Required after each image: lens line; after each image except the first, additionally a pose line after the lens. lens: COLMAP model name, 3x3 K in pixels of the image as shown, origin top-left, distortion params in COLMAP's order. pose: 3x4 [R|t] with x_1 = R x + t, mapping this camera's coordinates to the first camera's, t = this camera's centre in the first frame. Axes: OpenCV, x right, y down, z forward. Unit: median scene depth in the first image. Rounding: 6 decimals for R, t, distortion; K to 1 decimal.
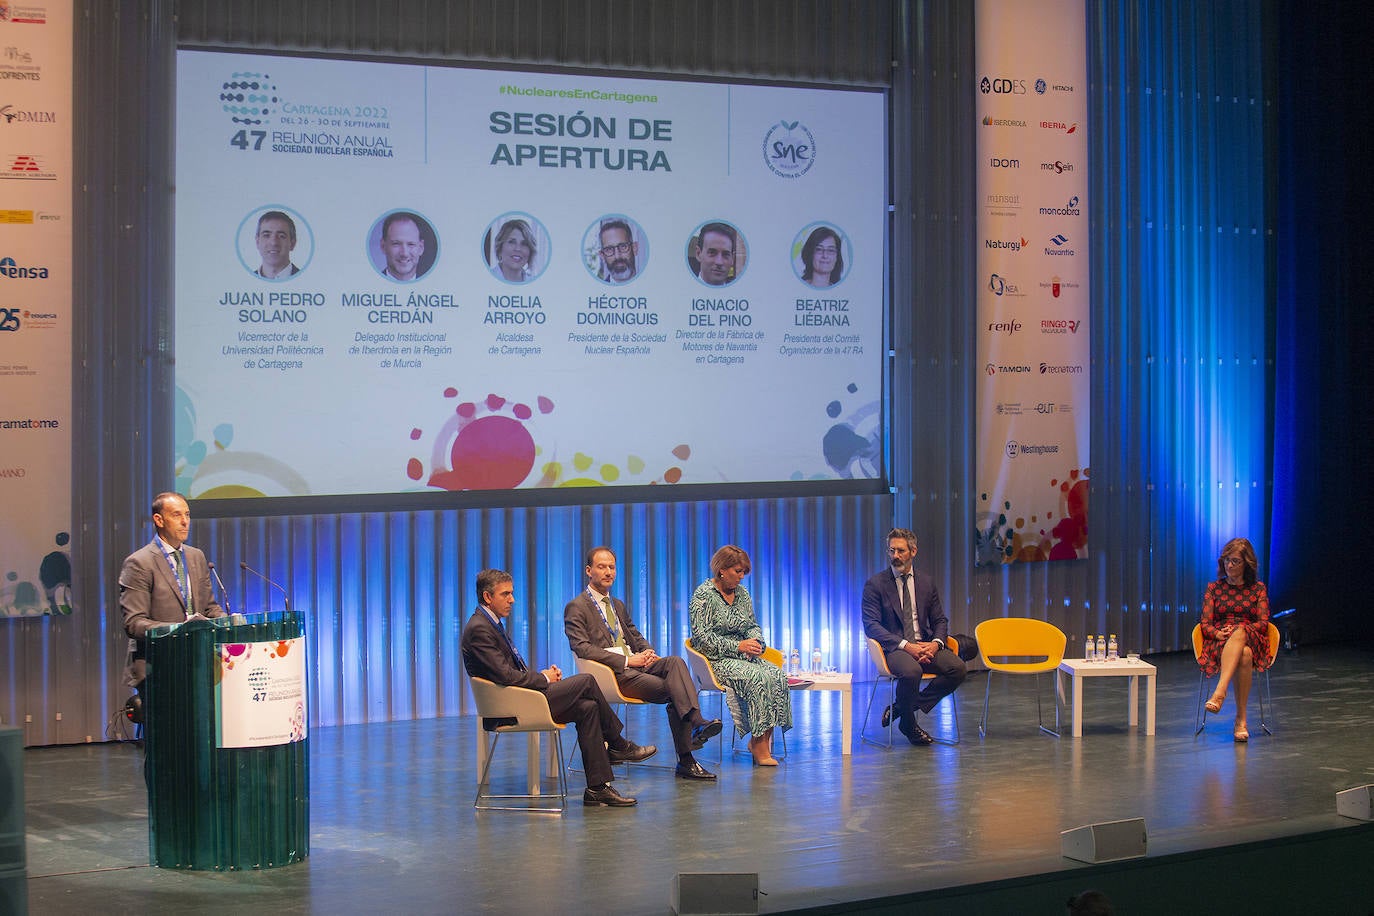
lens RADIAL K [[3186.3, 0, 688.8], [0, 3186.3, 453.1], [0, 0, 1]] dist [-0.344144, 0.000000]
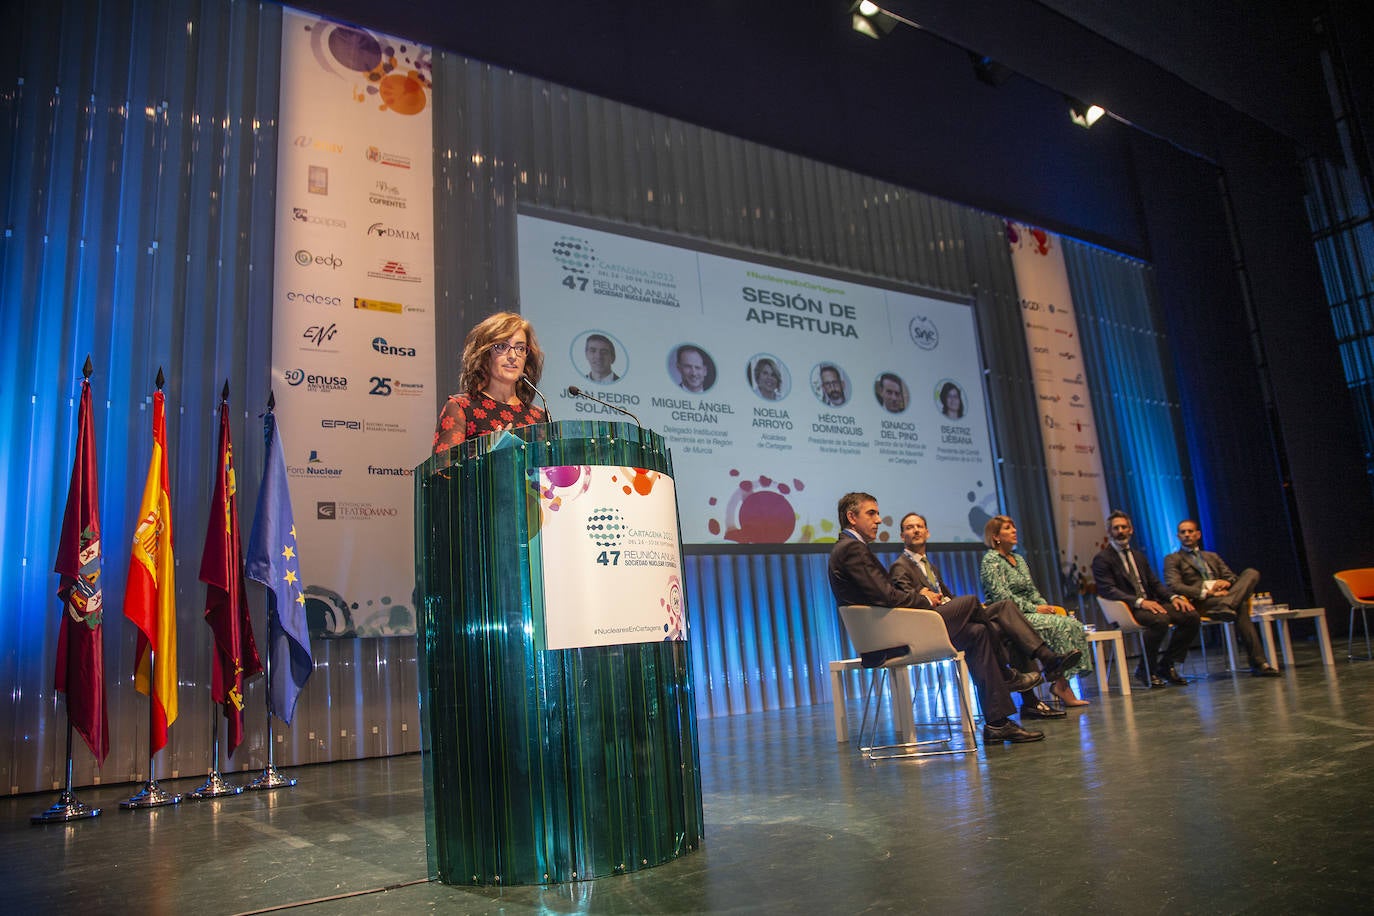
lens RADIAL K [[976.7, 0, 697.6], [0, 976.7, 451.3], [0, 0, 1]] dist [-0.108331, 0.053327]
pose [[0.995758, -0.089586, -0.020982, -0.080484], [0.081936, 0.967119, -0.240766, 0.072341], [0.041862, 0.238025, 0.970356, 0.580489]]
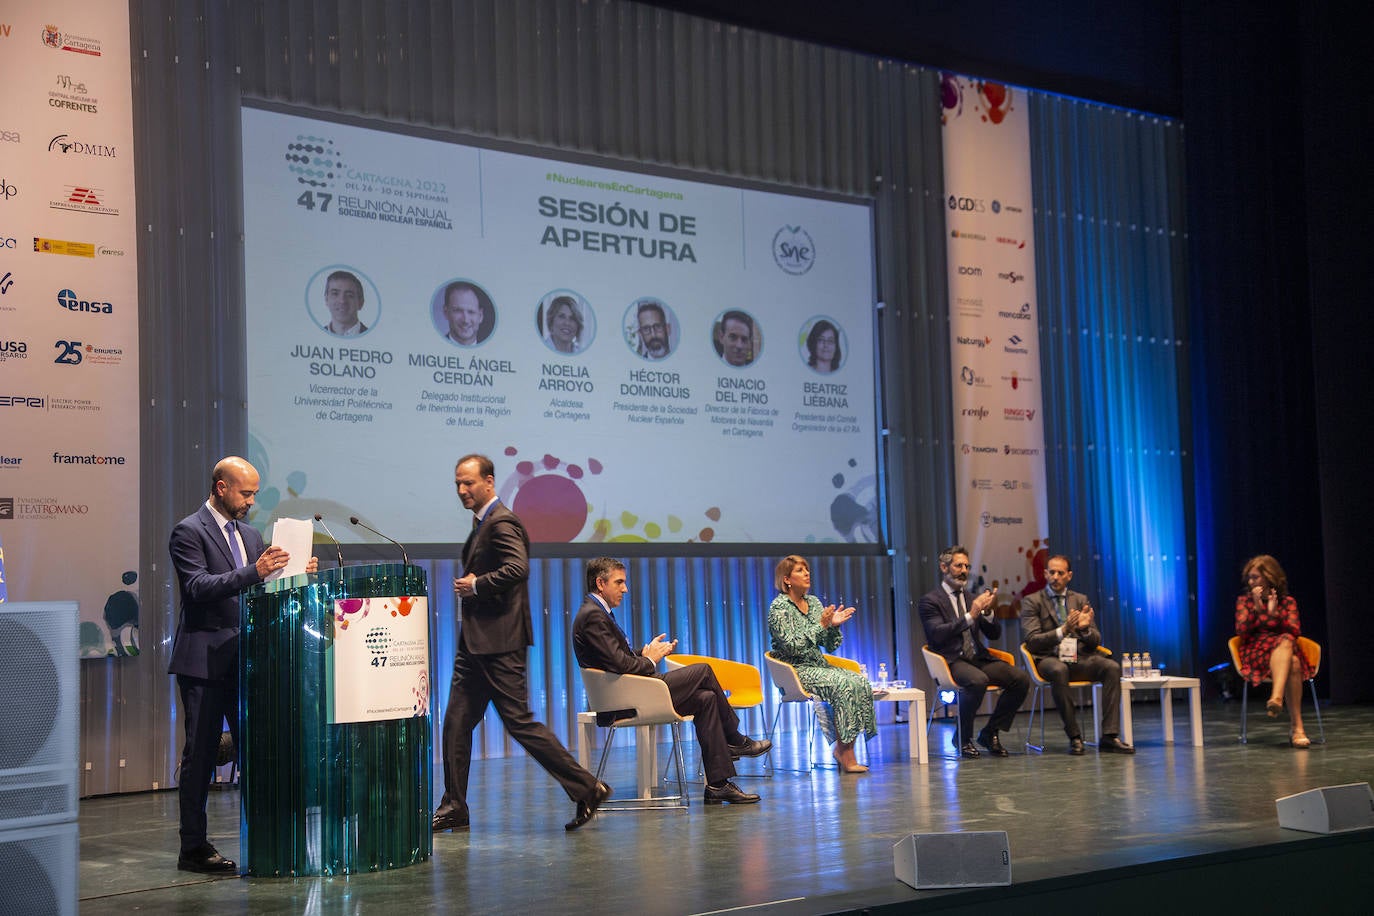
lens RADIAL K [[2047.2, 0, 706.9], [0, 2047.2, 459.6], [0, 0, 1]] dist [0.210435, 0.000000]
pose [[0.996476, -0.025295, 0.079970, -0.063855], [0.033933, 0.993509, -0.108574, 0.060941], [-0.076705, 0.110905, 0.990867, 0.304898]]
